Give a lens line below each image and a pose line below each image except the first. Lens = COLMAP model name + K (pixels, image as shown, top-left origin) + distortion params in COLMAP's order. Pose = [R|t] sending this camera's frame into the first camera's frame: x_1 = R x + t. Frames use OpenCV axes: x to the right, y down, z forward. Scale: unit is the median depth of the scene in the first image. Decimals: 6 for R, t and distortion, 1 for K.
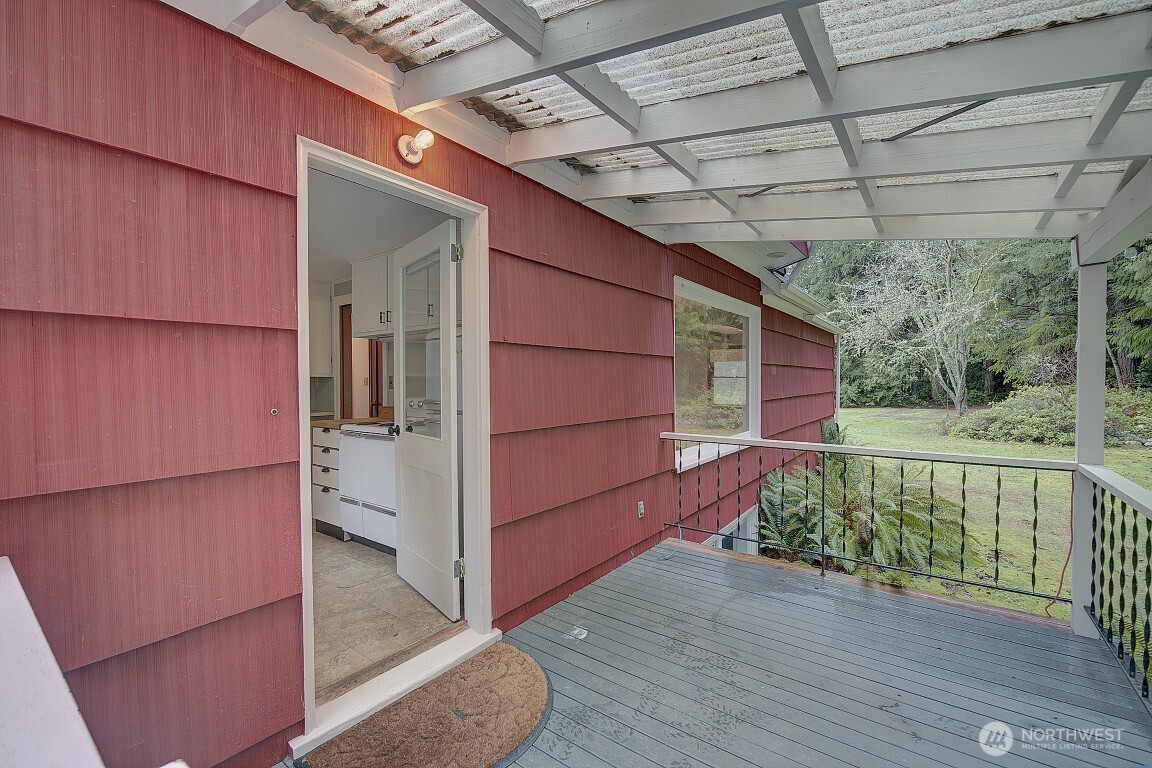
lens RADIAL K [[494.7, 0, 572.5], [0, 494.7, 385.2], [0, 0, 1]] dist [-0.016998, 0.000641]
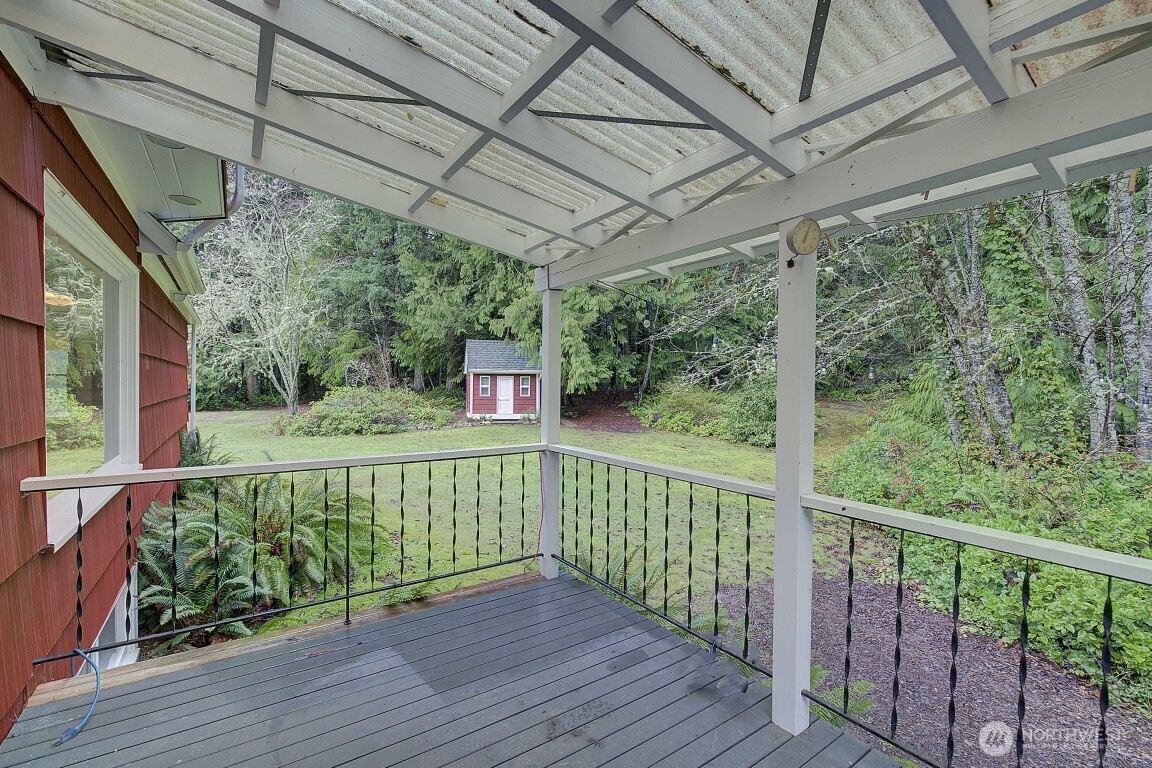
lens RADIAL K [[494.7, 0, 572.5], [0, 494.7, 385.2], [0, 0, 1]] dist [-0.016998, 0.000641]
pose [[0.304775, 0.000970, 0.952424, -0.073360], [0.003331, 0.999992, -0.002085, 0.003739], [-0.952419, 0.003808, 0.304769, 0.228428]]
